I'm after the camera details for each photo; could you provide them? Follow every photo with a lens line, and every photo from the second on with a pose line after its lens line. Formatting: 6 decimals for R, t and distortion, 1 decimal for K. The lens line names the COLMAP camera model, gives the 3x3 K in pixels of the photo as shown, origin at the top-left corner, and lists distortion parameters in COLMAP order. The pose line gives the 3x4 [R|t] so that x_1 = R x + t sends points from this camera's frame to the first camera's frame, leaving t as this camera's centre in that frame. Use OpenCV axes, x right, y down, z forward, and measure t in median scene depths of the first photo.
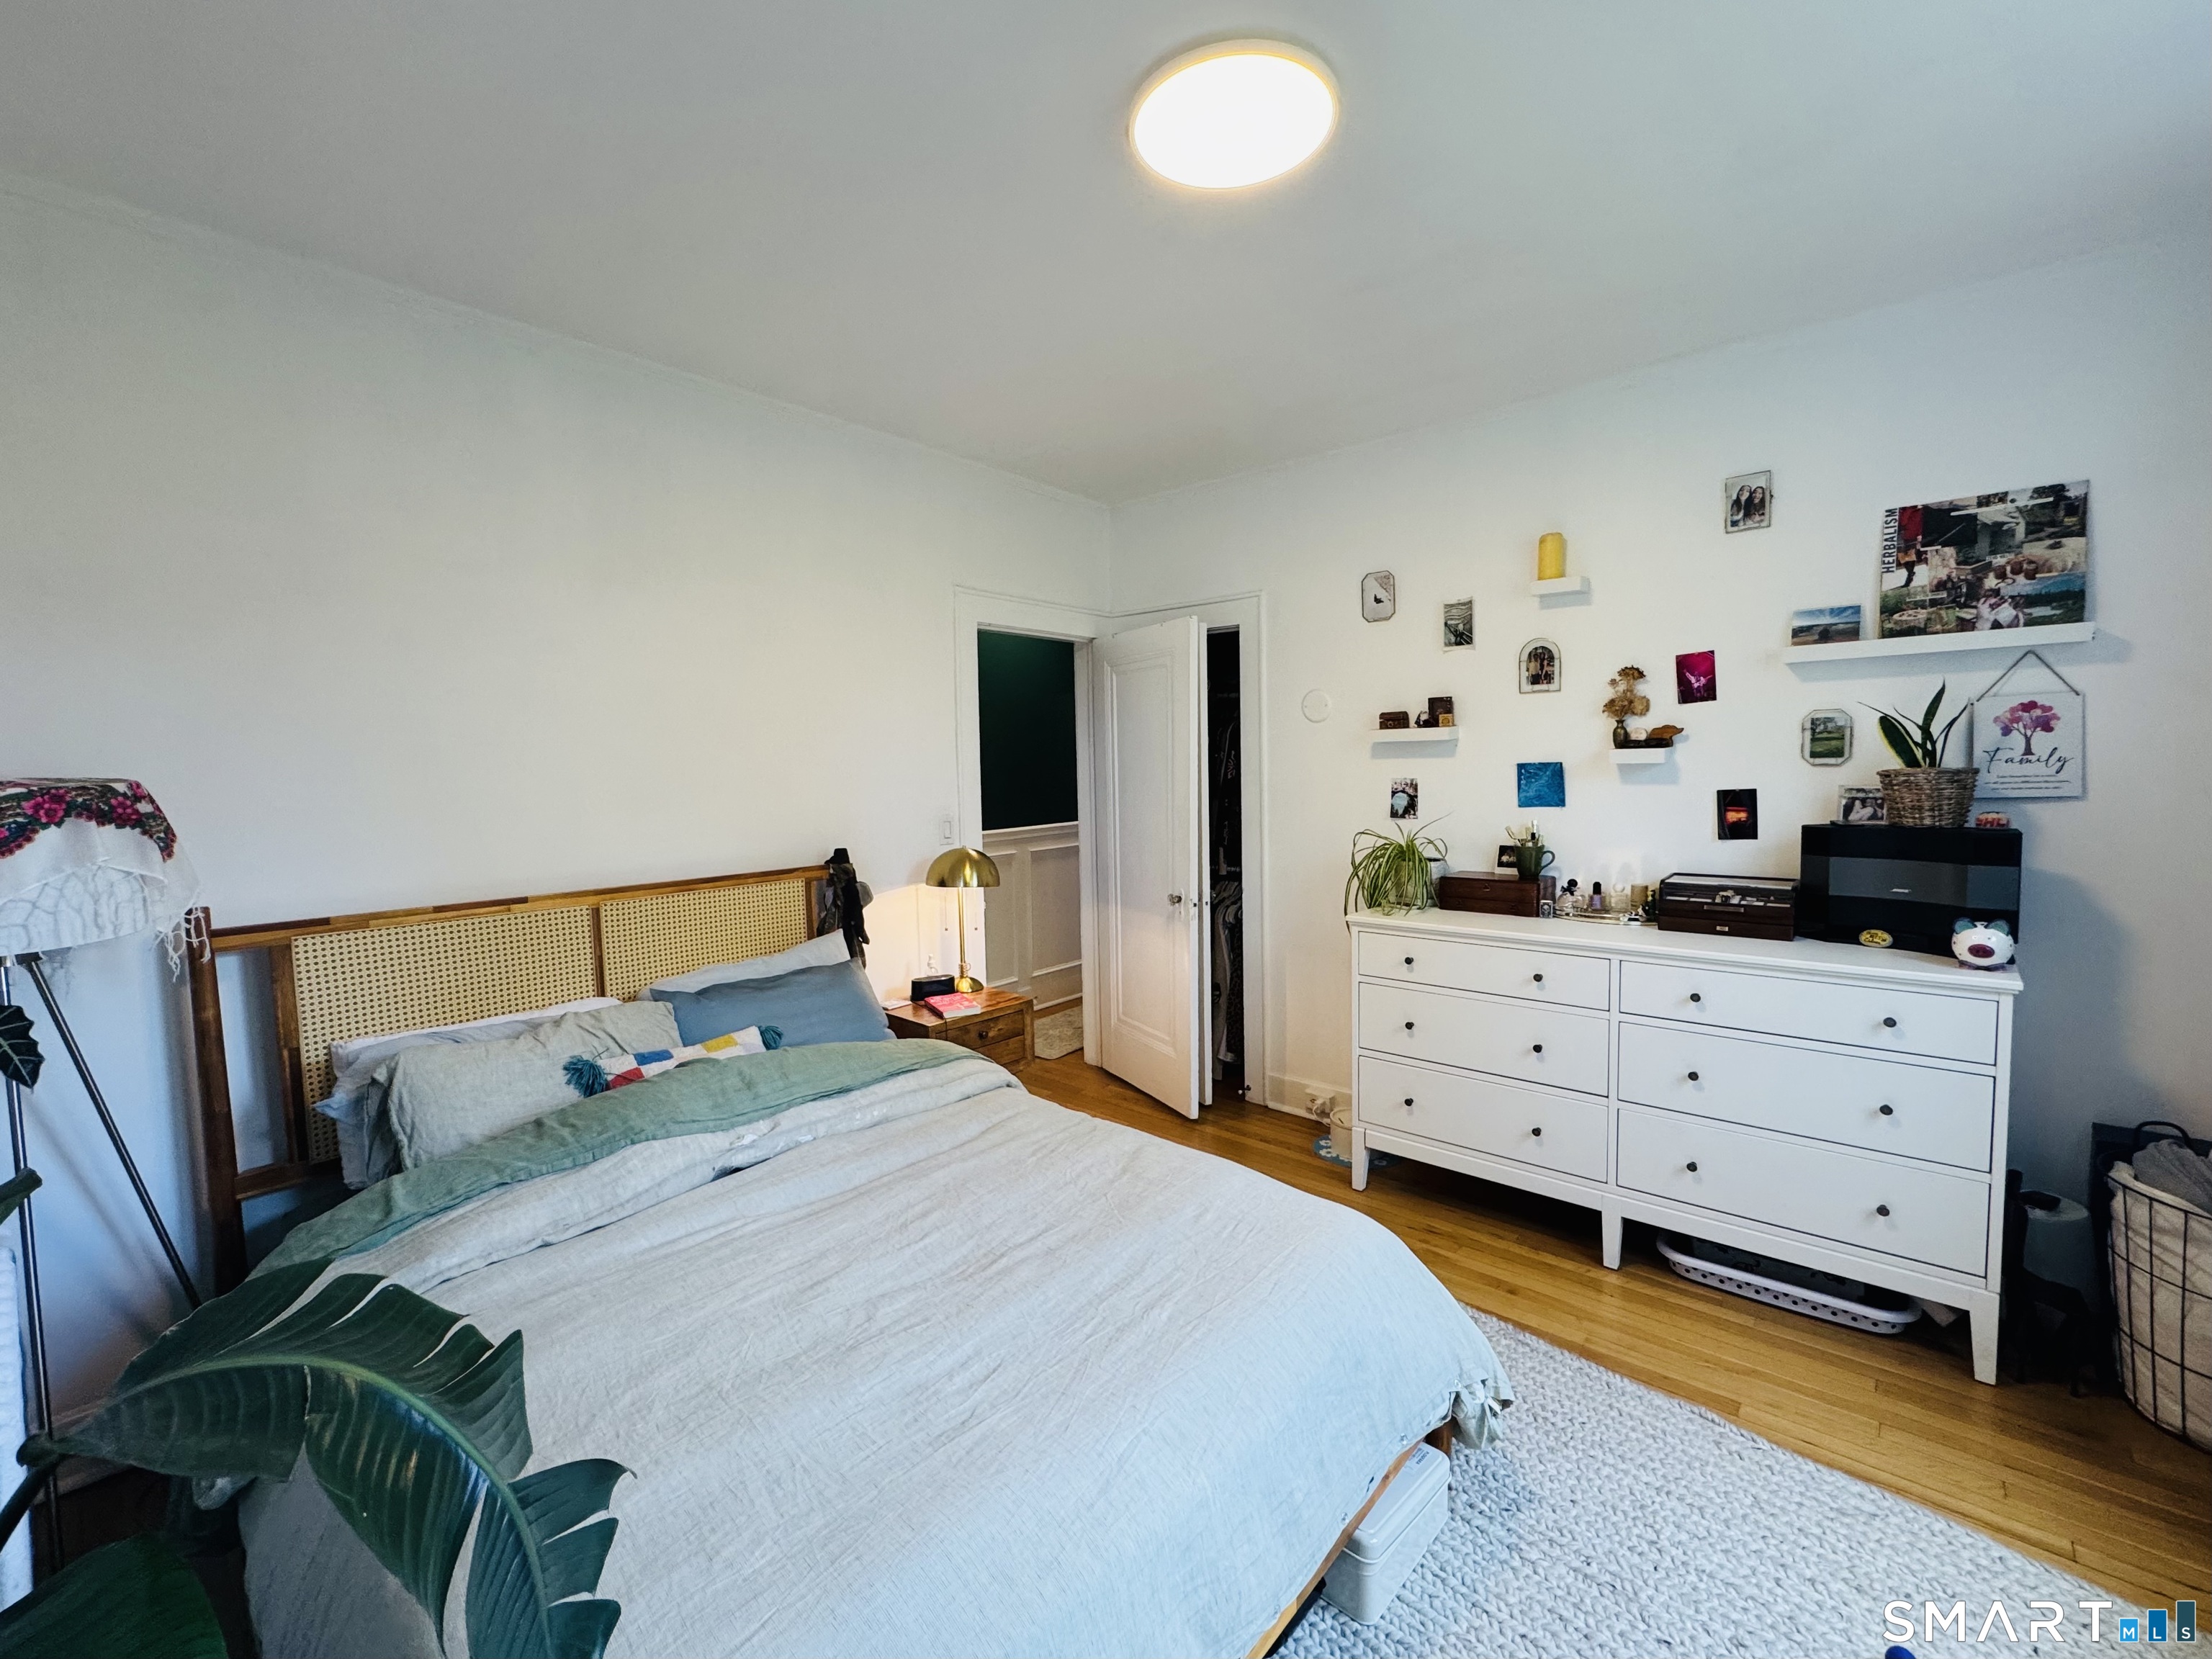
lens RADIAL K [[929.3, 0, 1100.0], [0, 929.3, 828.4], [0, 0, 1]] dist [0.000781, -0.000022]
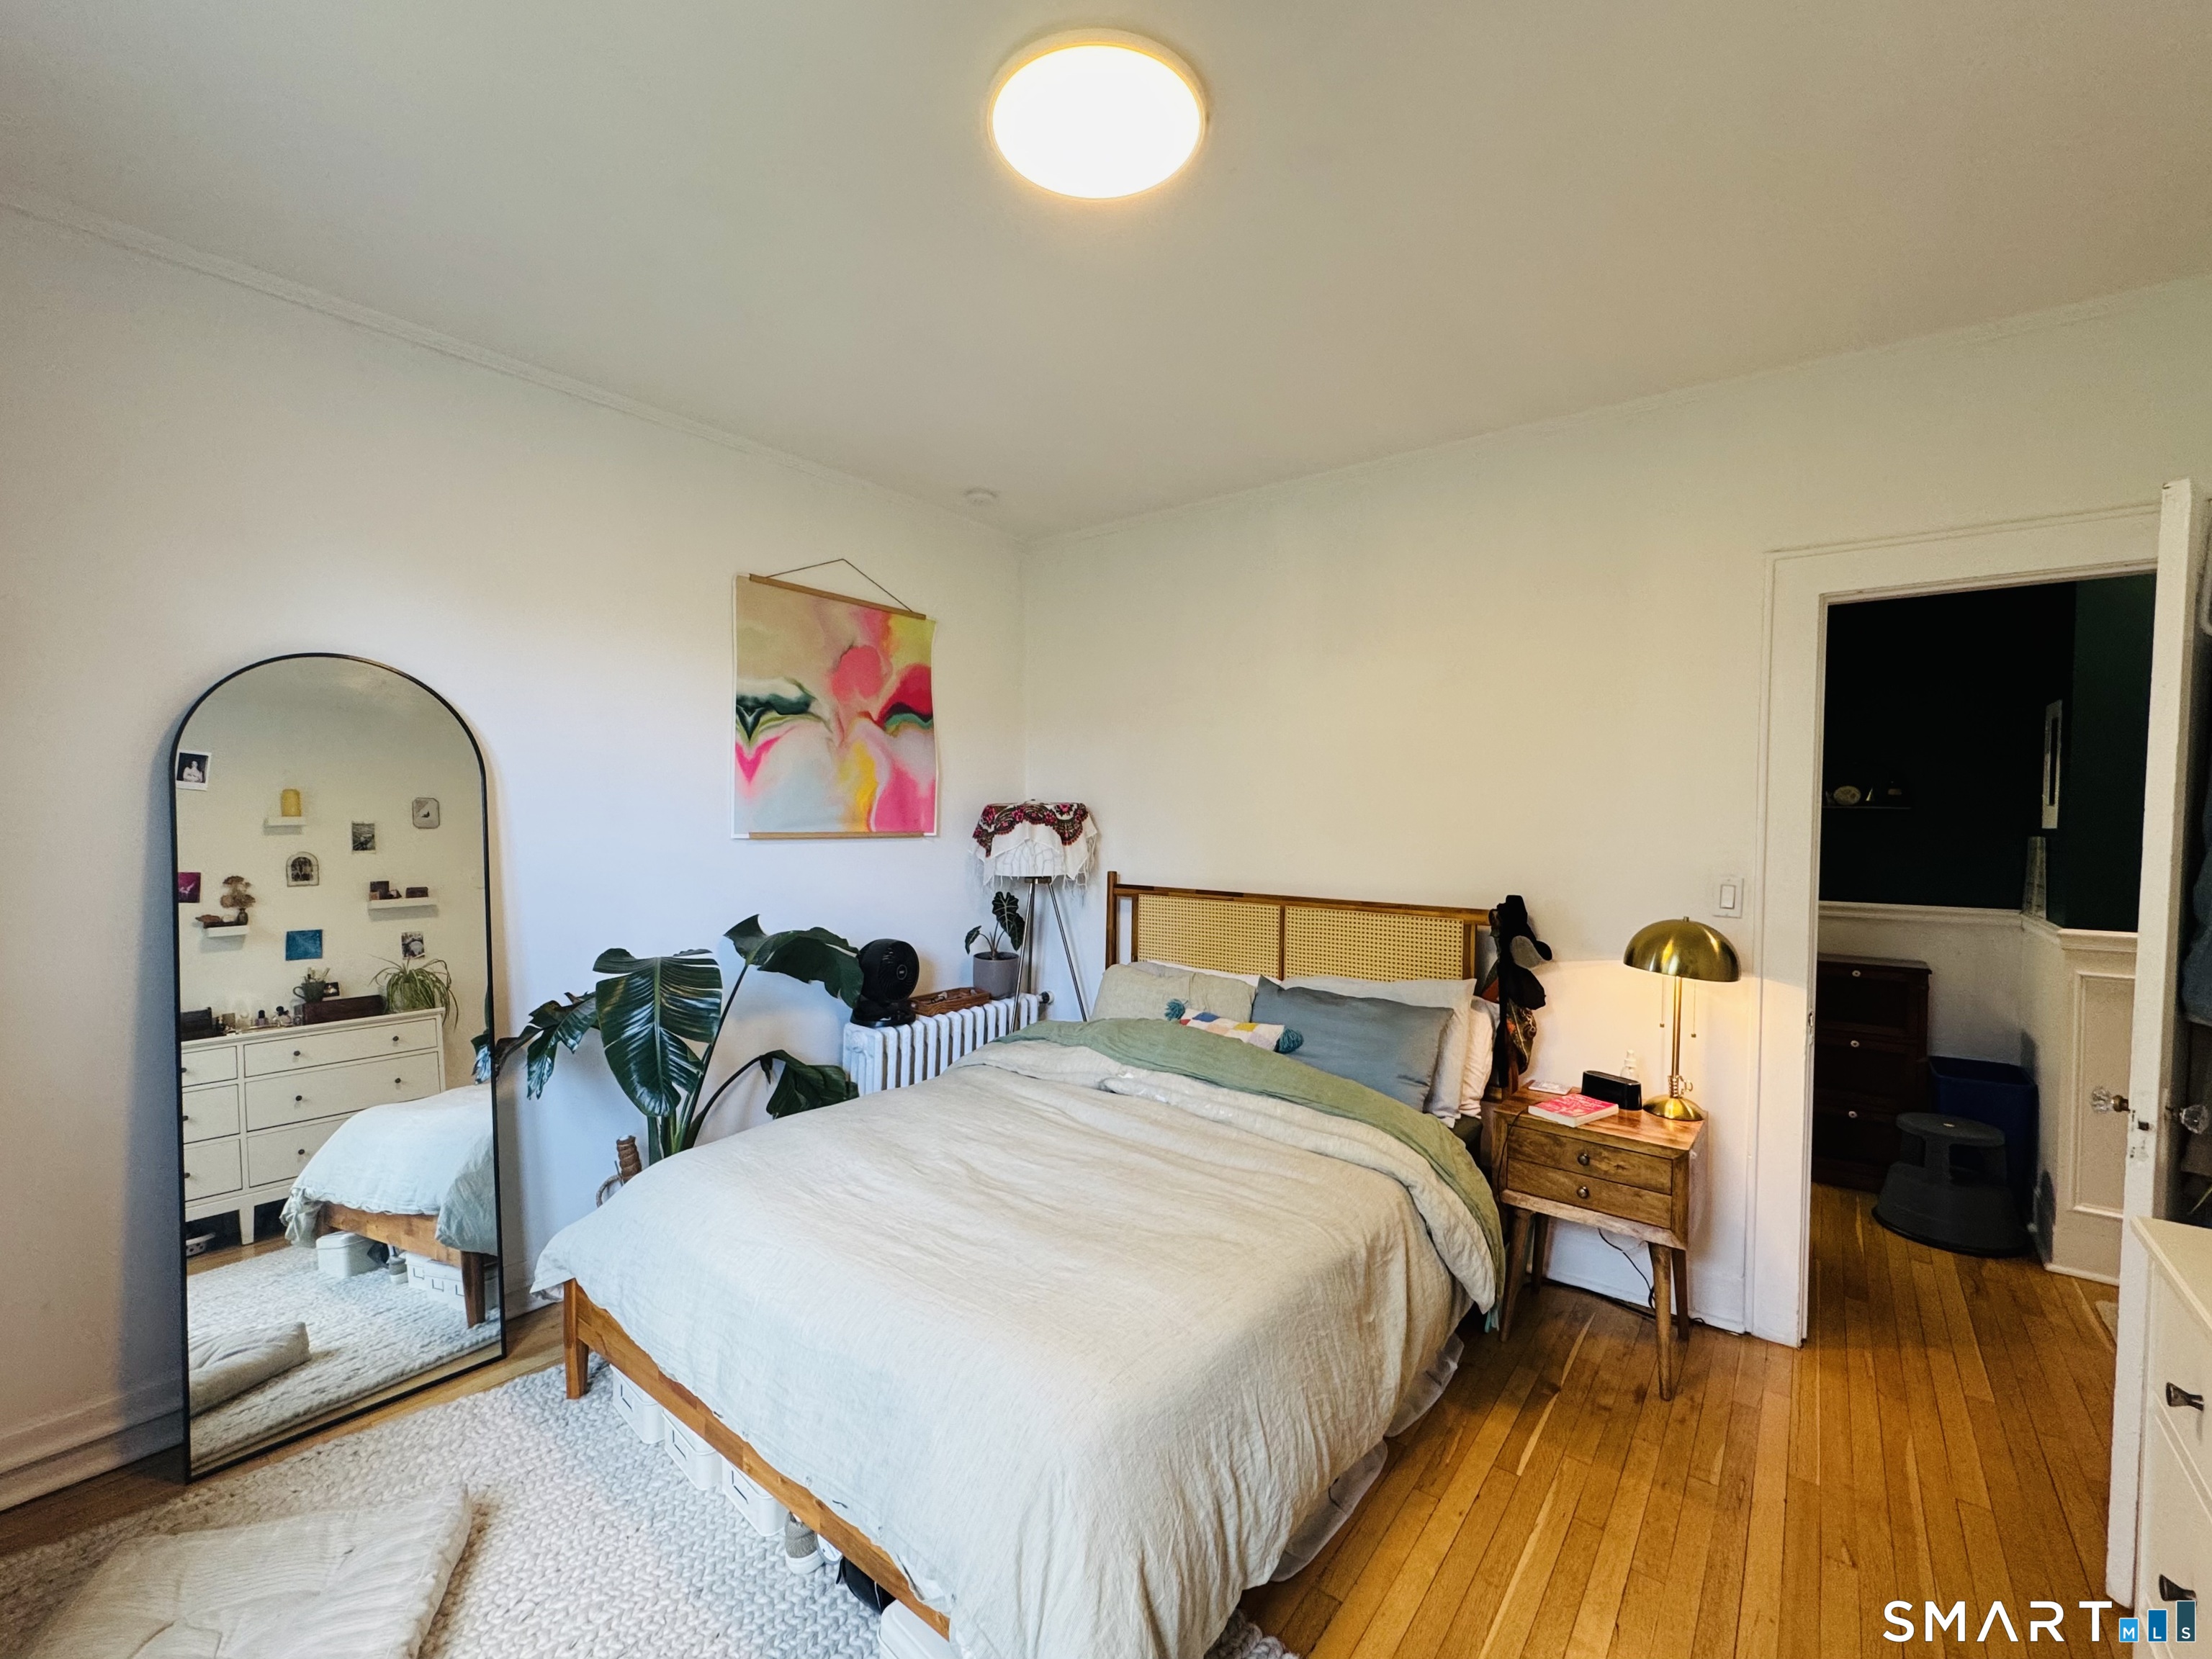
lens RADIAL K [[929.3, 0, 1100.0], [0, 929.3, 828.4], [0, 0, 1]] dist [0.000781, -0.000022]
pose [[0.058530, 0.039384, -0.997508, 0.908197], [-0.079758, 0.996212, 0.034652, -0.064823], [0.995094, 0.077531, 0.061450, 0.810782]]
